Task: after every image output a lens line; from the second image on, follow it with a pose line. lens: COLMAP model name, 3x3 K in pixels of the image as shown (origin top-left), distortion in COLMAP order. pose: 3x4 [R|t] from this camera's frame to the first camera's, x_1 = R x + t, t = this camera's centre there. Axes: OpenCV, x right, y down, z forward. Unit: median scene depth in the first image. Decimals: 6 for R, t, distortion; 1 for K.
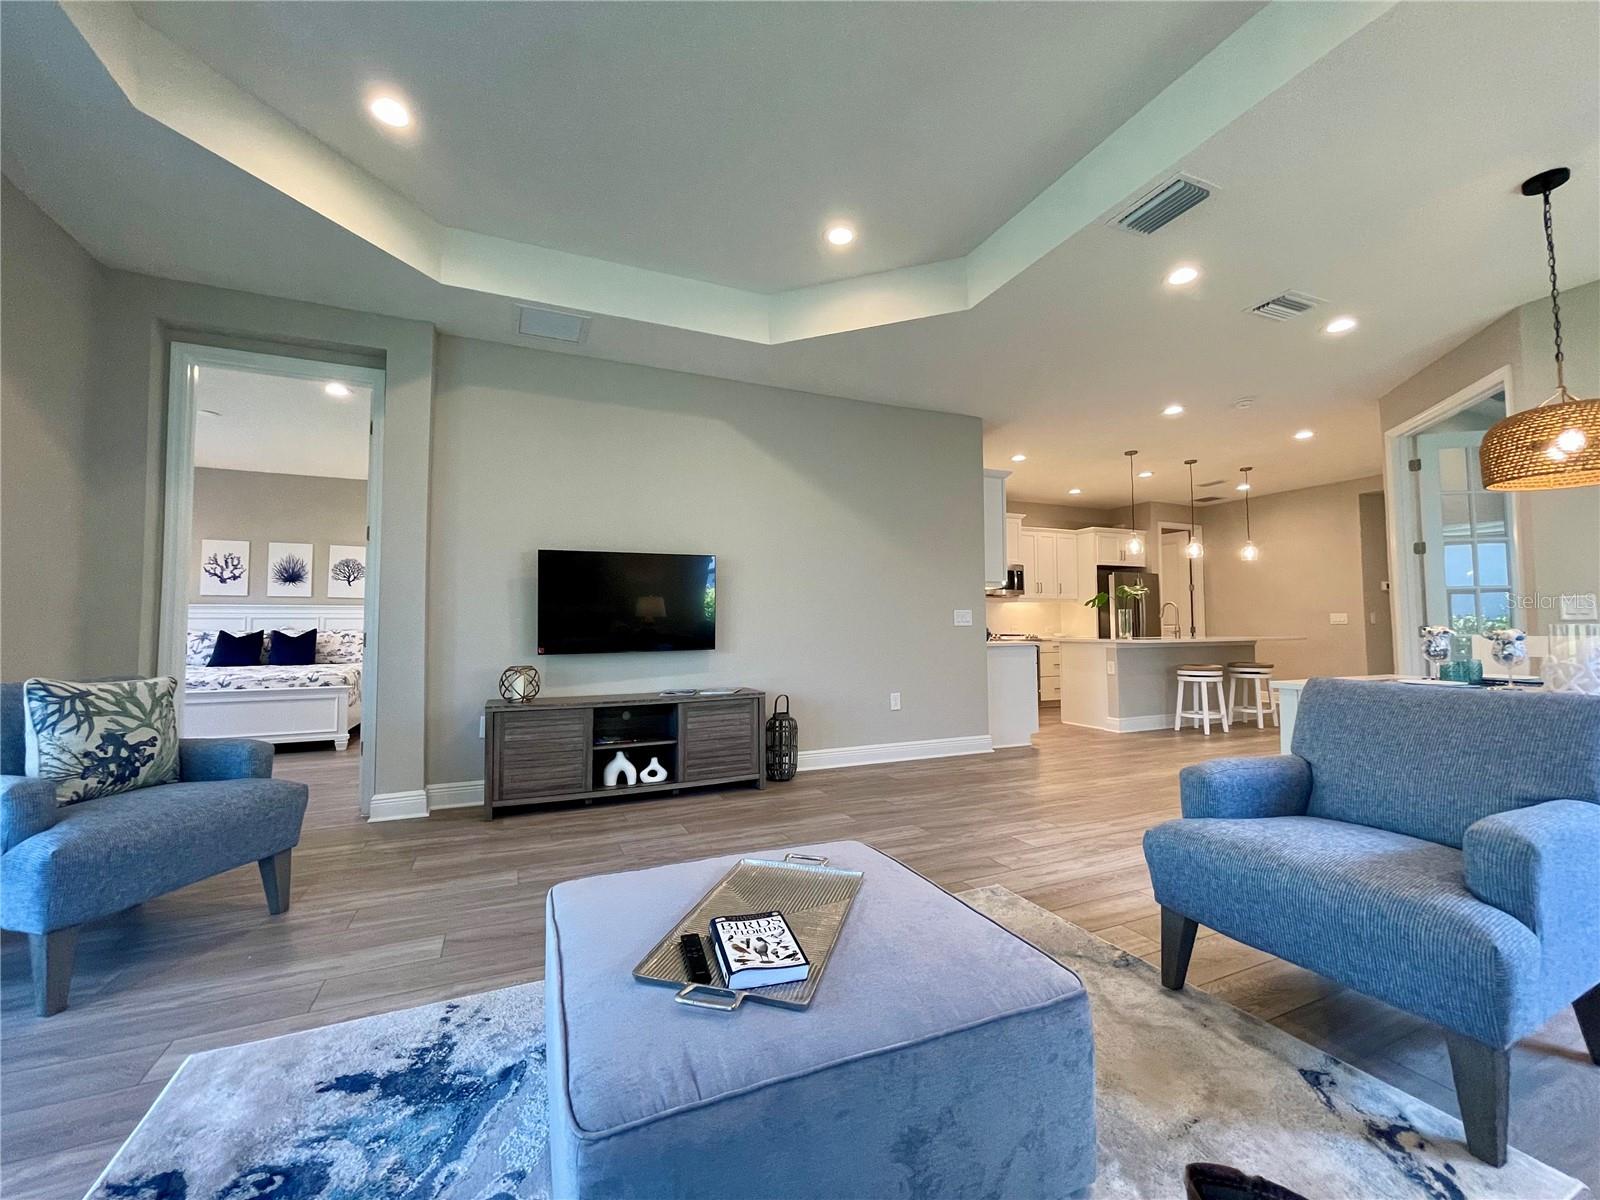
lens RADIAL K [[640.5, 0, 802.8], [0, 640.5, 597.0], [0, 0, 1]] dist [0.000743, -0.000051]
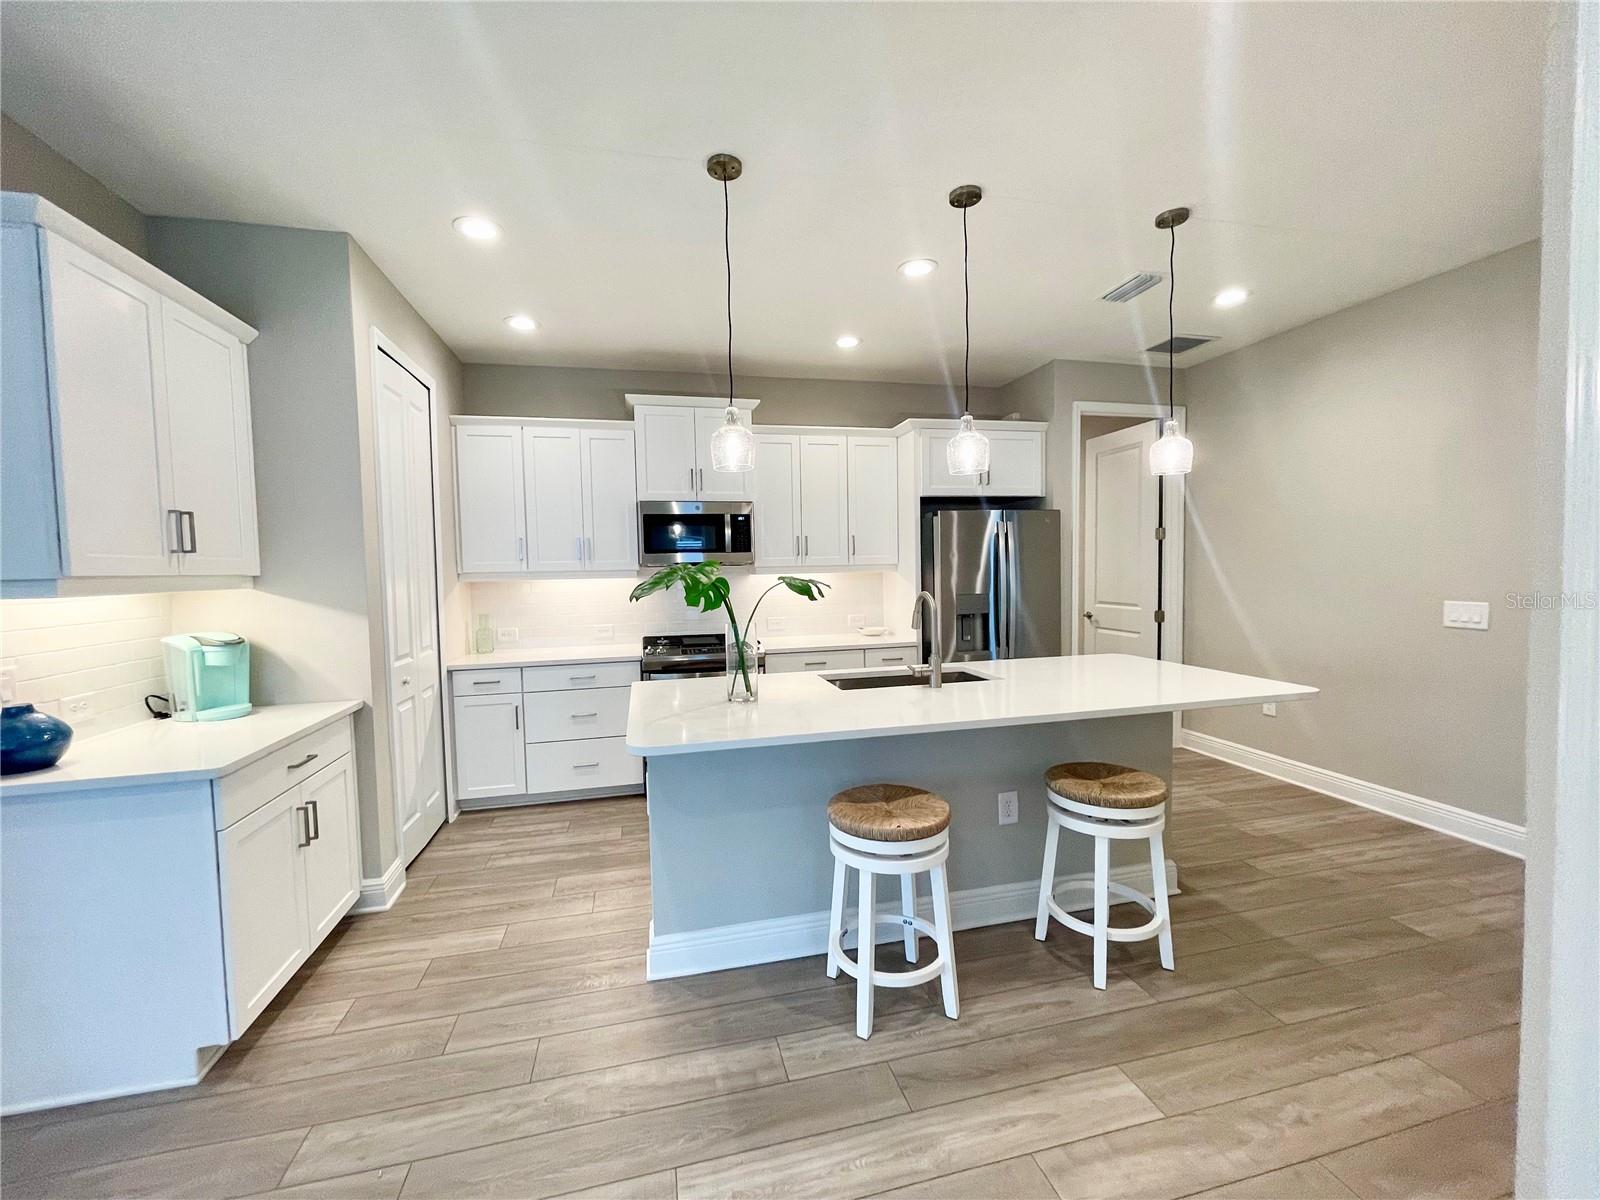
lens RADIAL K [[640.5, 0, 802.8], [0, 640.5, 597.0], [0, 0, 1]] dist [0.000743, -0.000051]
pose [[0.981888, -0.006522, -0.189348, 1.160860], [0.025852, 0.994672, 0.099801, -0.058428], [0.187688, -0.102888, 0.976825, 1.207855]]
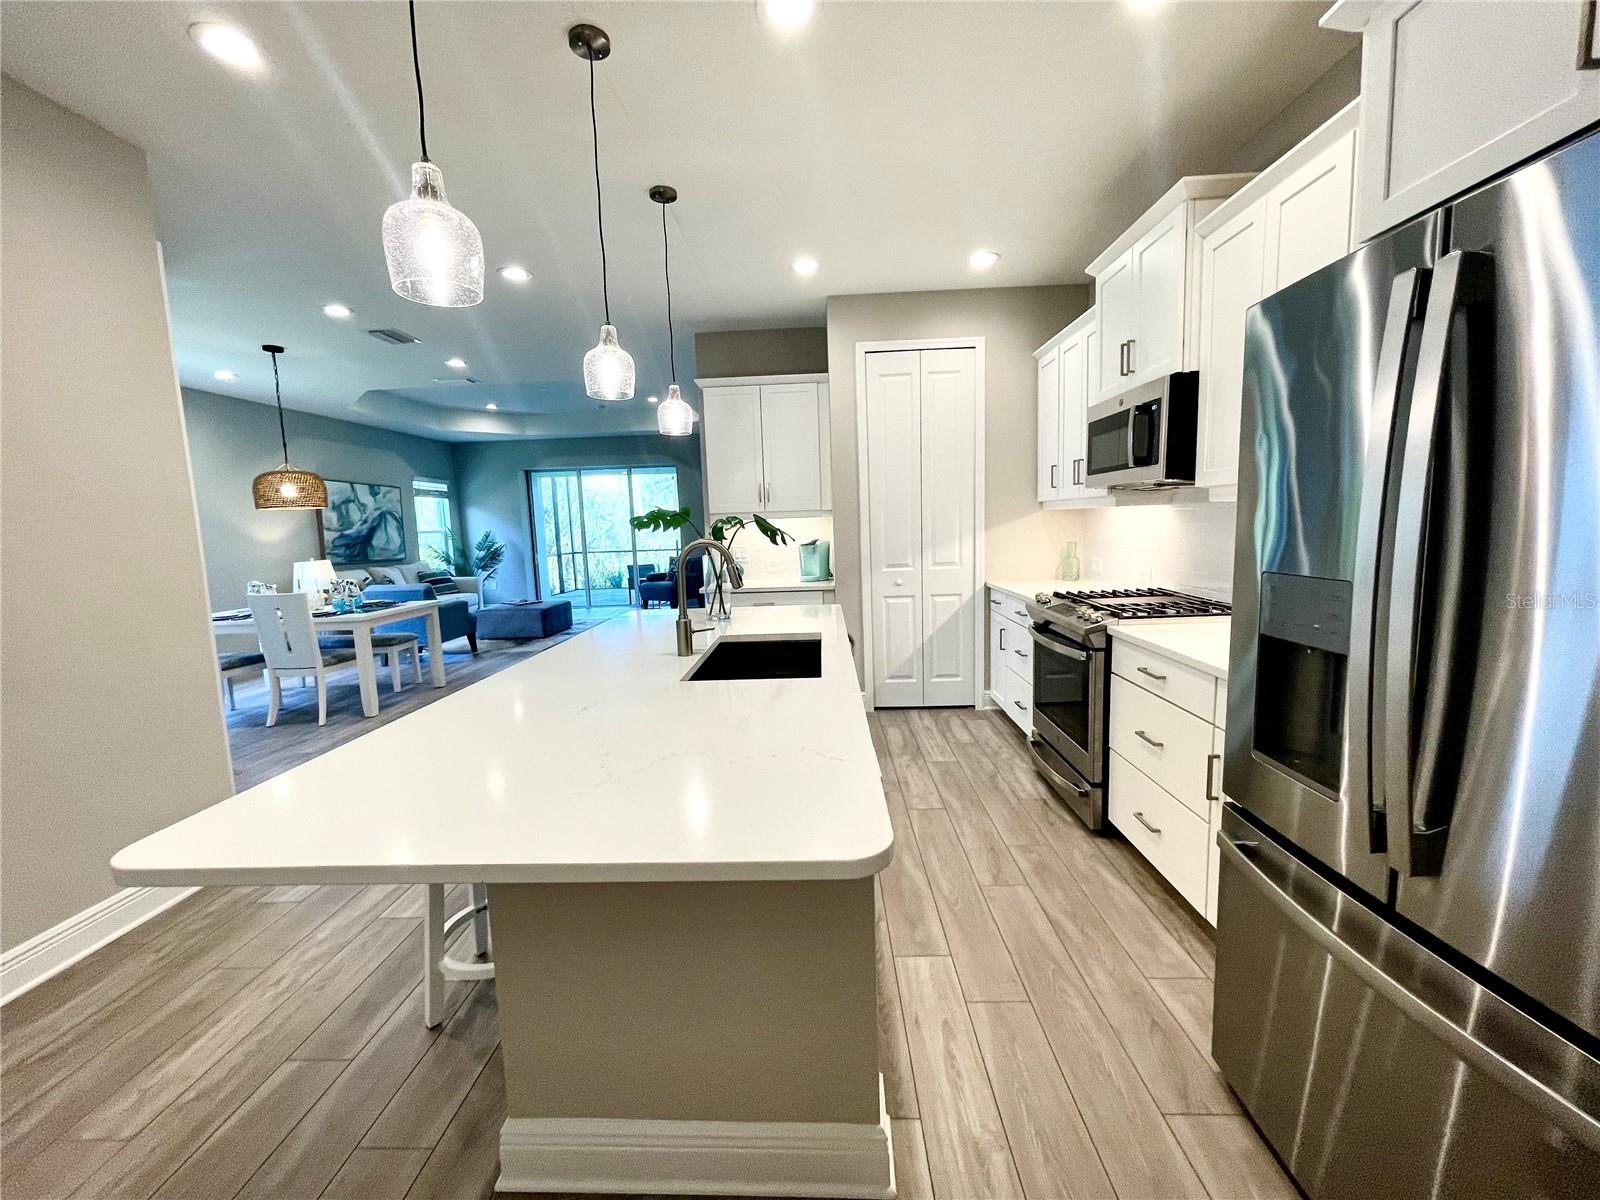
lens RADIAL K [[640.5, 0, 802.8], [0, 640.5, 597.0], [0, 0, 1]] dist [0.000743, -0.000051]
pose [[-0.436385, 0.123493, -0.891245, 1.754254], [0.083664, 0.991814, 0.096463, 0.028559], [0.895862, -0.032470, -0.443145, 2.526608]]
